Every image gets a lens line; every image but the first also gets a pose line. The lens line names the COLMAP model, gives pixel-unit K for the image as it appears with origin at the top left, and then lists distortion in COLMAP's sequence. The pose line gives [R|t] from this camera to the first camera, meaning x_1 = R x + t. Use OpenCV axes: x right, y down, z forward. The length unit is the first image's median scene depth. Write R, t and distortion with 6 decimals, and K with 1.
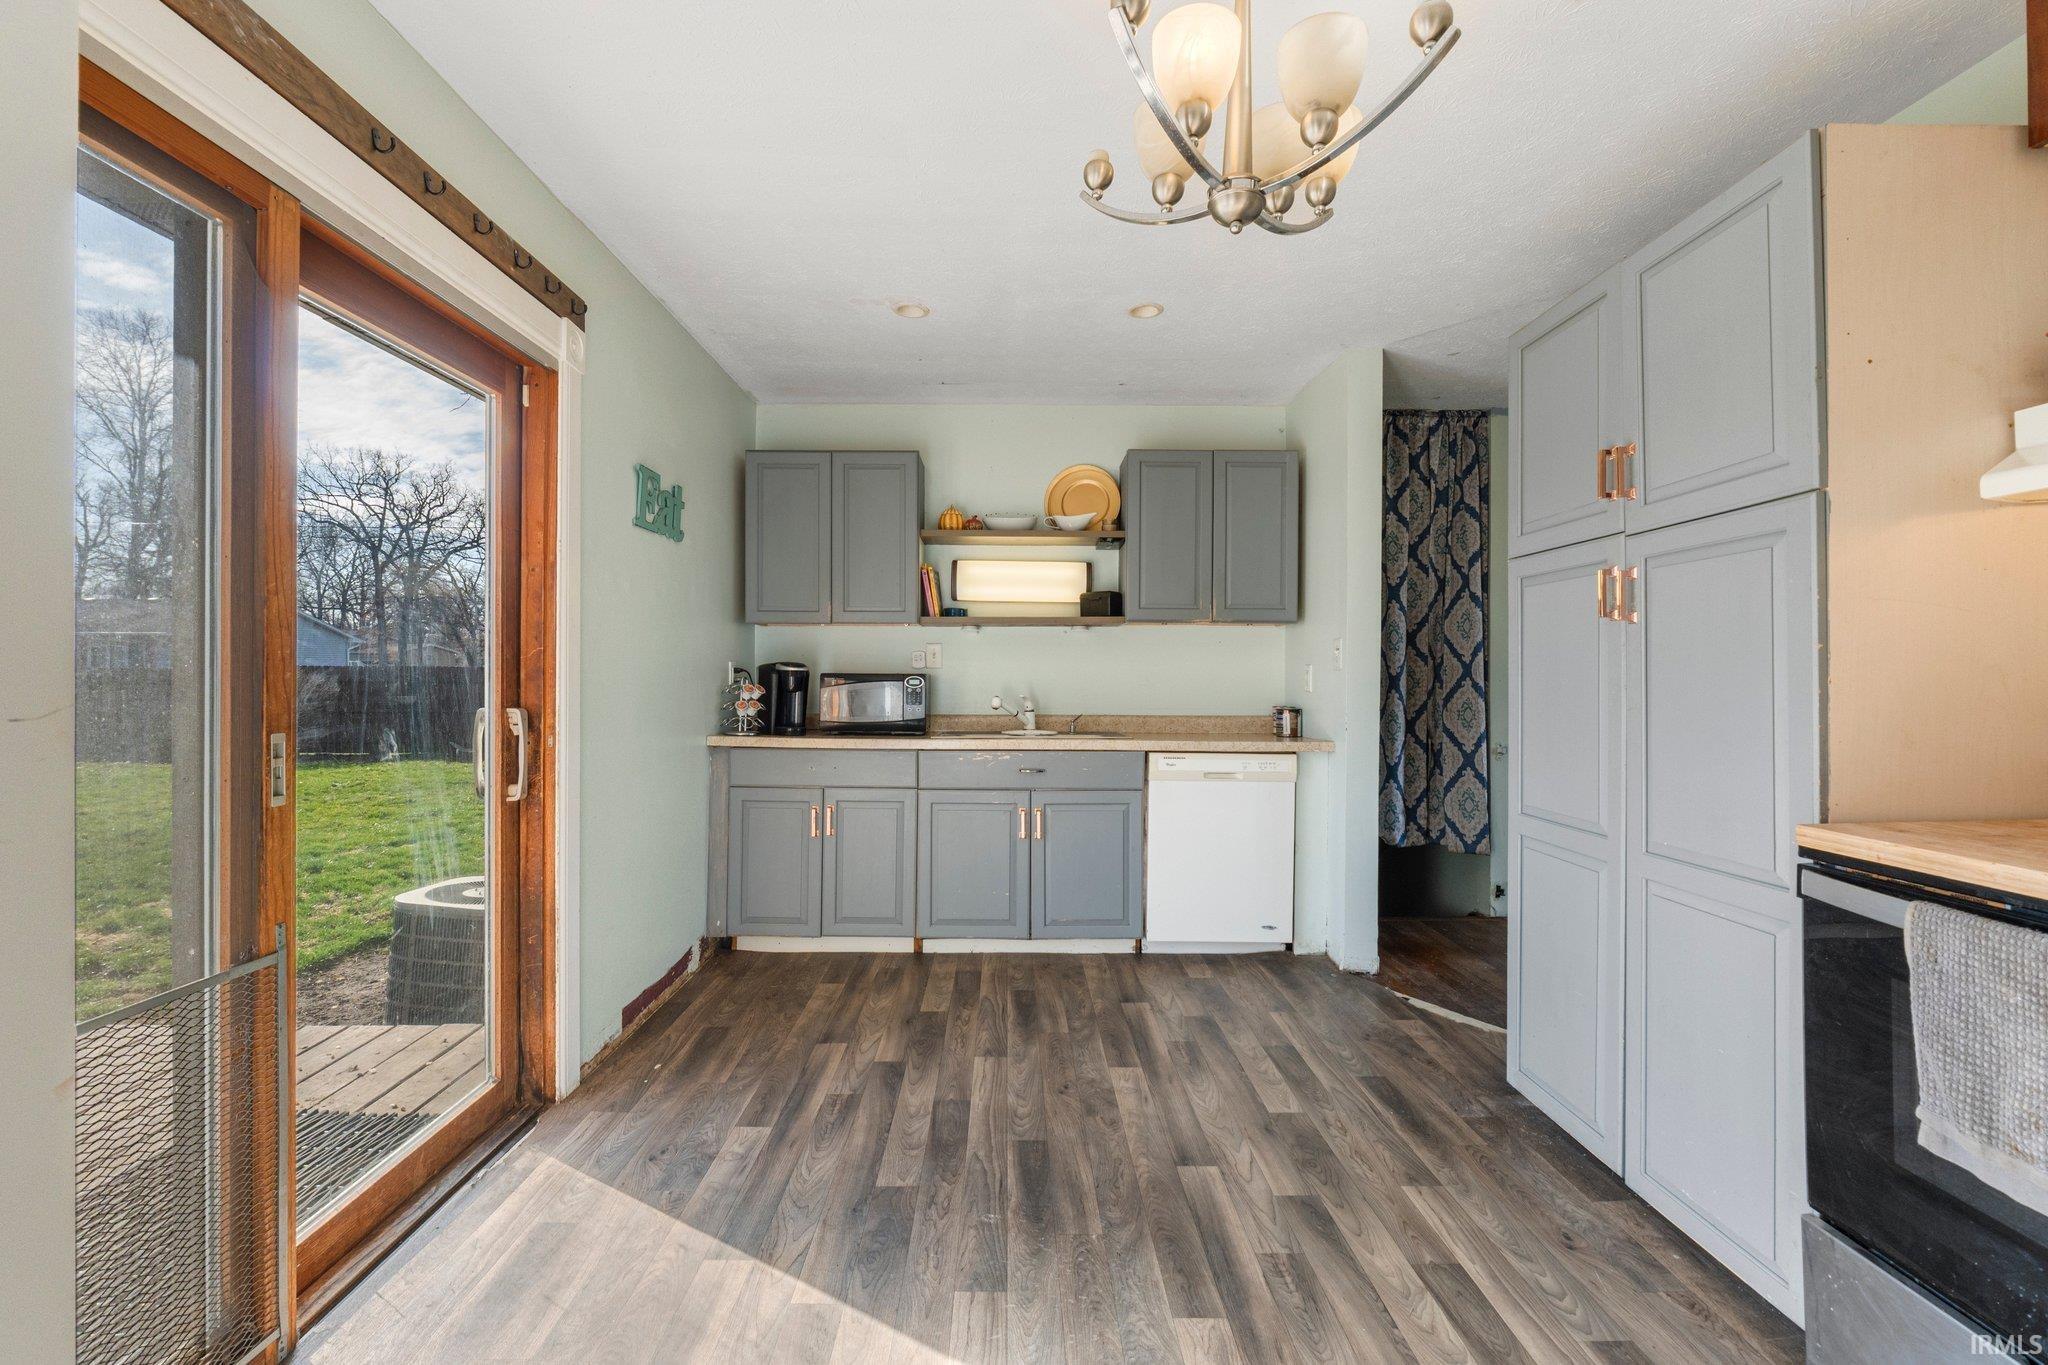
lens RADIAL K [[865.6, 0, 1020.4], [0, 865.6, 678.0], [0, 0, 1]] dist [-0.003958, -0.000246]
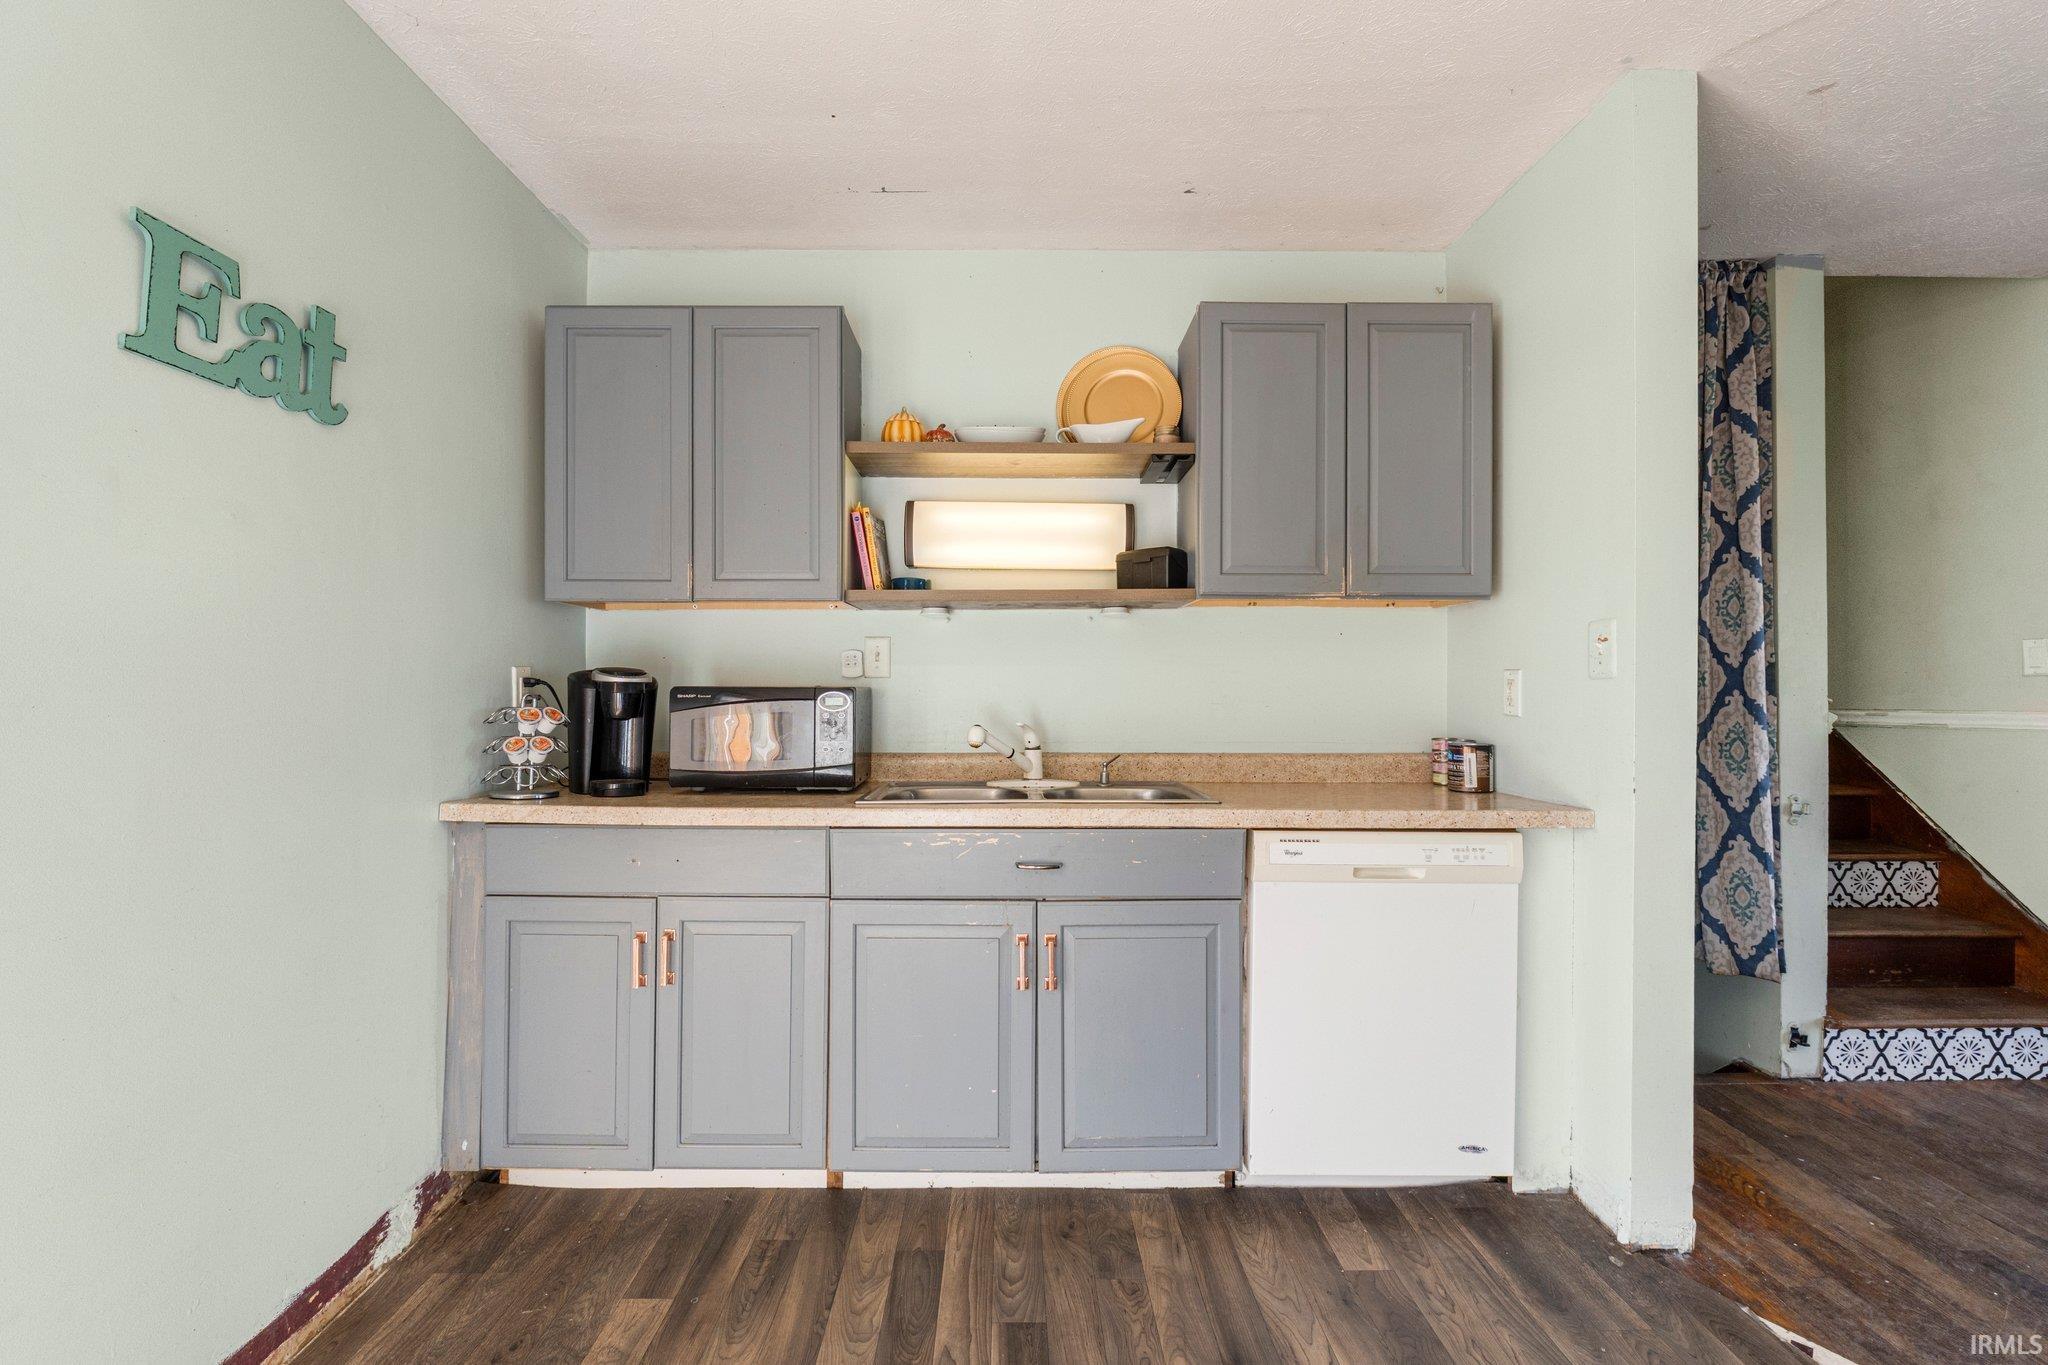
lens RADIAL K [[865.6, 0, 1020.4], [0, 865.6, 678.0], [0, 0, 1]] dist [-0.003958, -0.000246]
pose [[0.999995, -0.003048, -0.000191, 0.002310], [0.003045, 0.999920, -0.012290, -0.003542], [0.000228, 0.012290, 0.999924, 0.427504]]
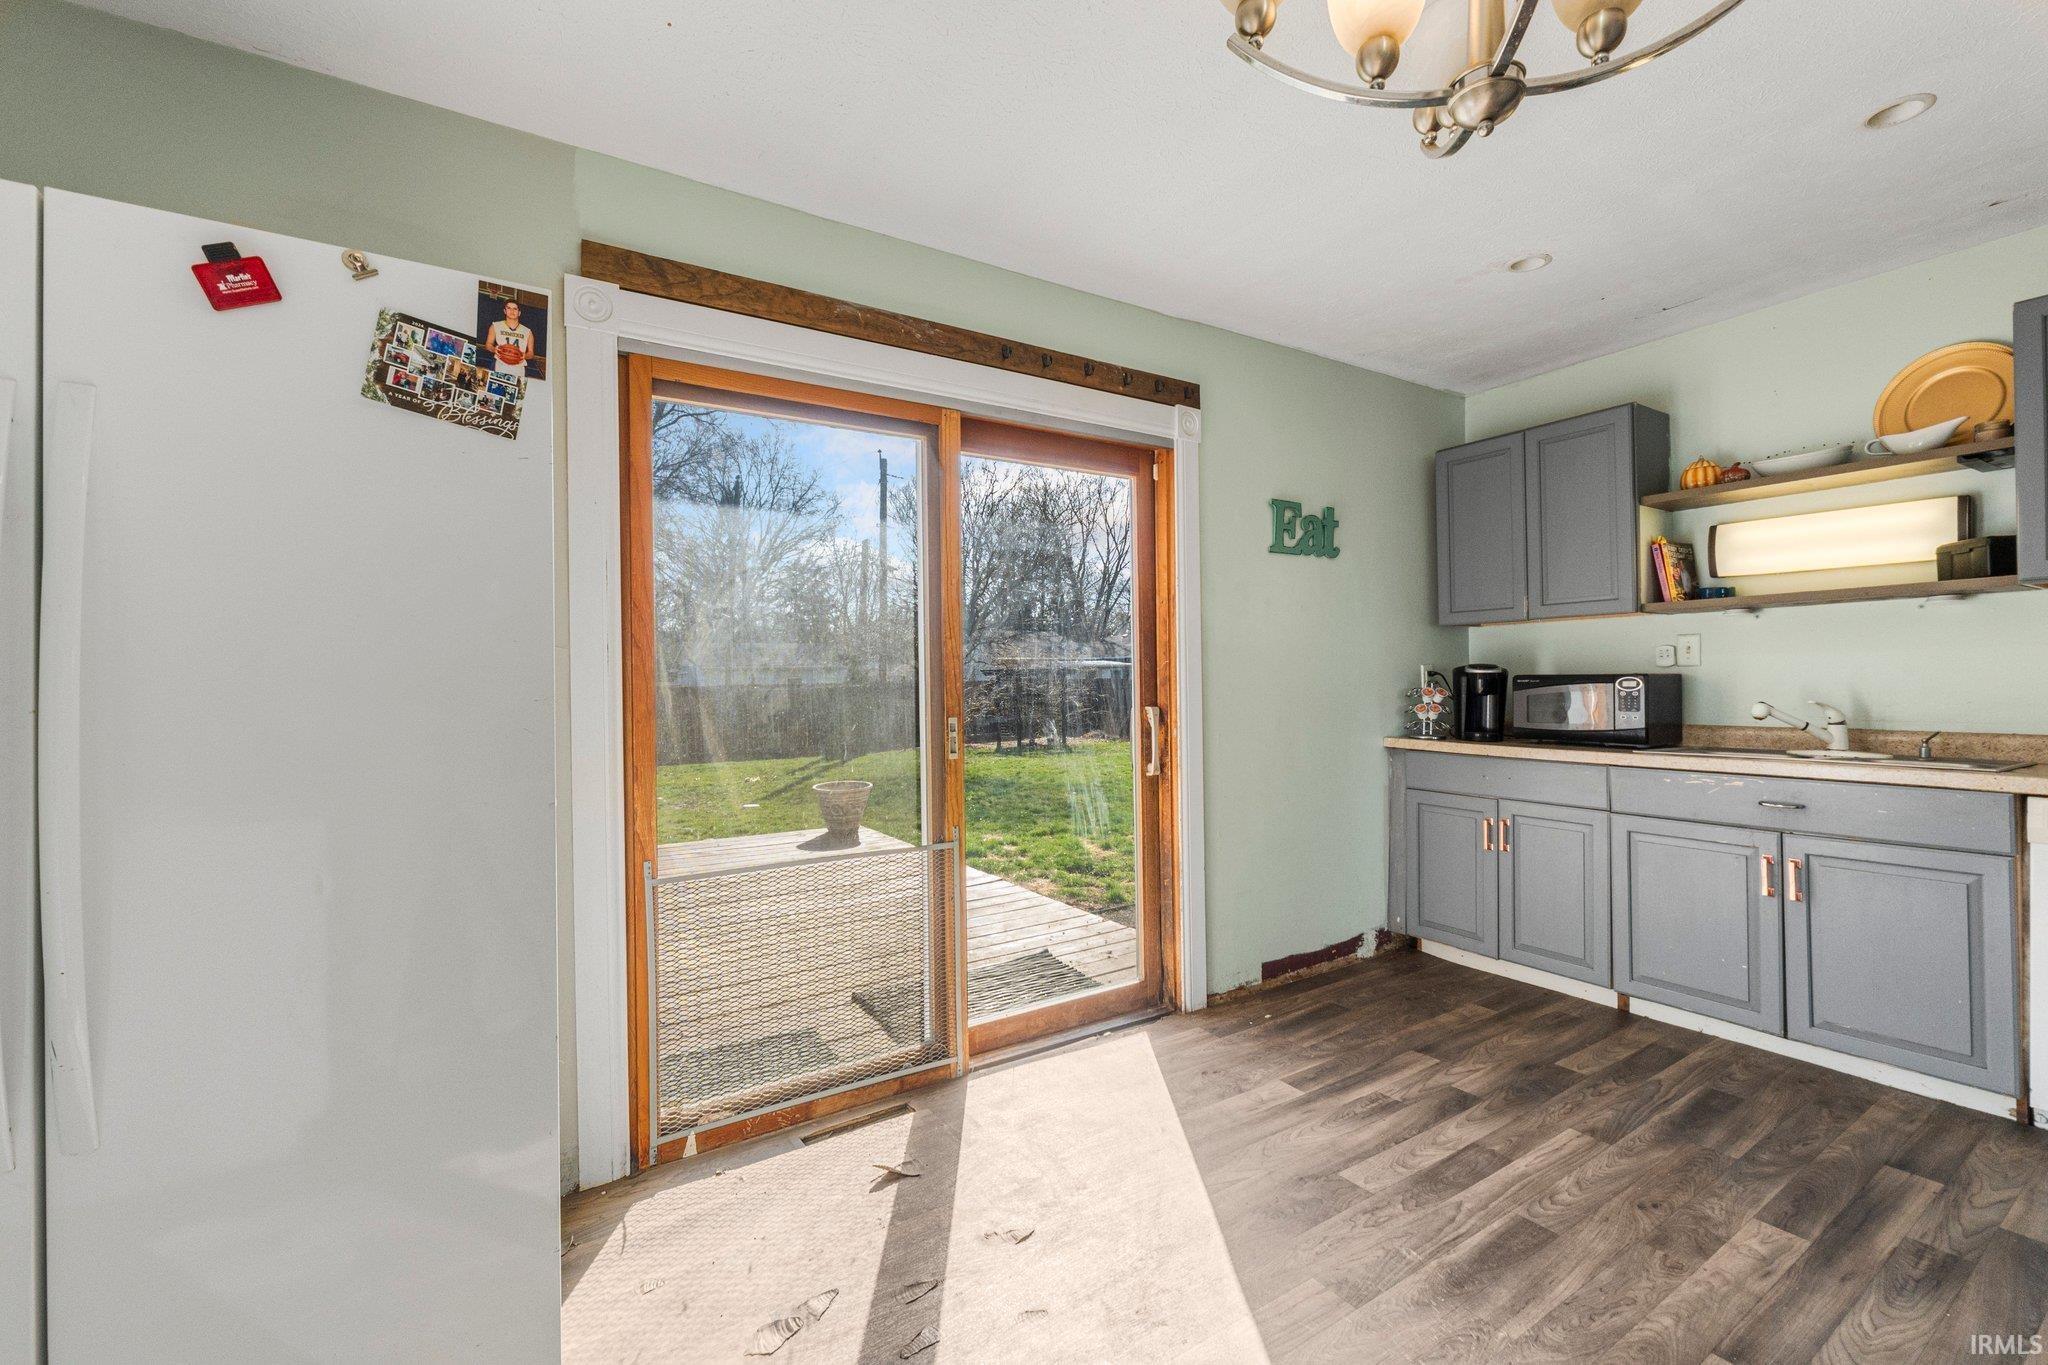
lens RADIAL K [[865.6, 0, 1020.4], [0, 865.6, 678.0], [0, 0, 1]] dist [-0.003958, -0.000246]
pose [[0.526638, -0.013218, -0.849987, 0.275950], [0.010200, 0.999905, -0.009229, 0.000717], [0.850029, -0.003809, 0.526723, 0.072907]]
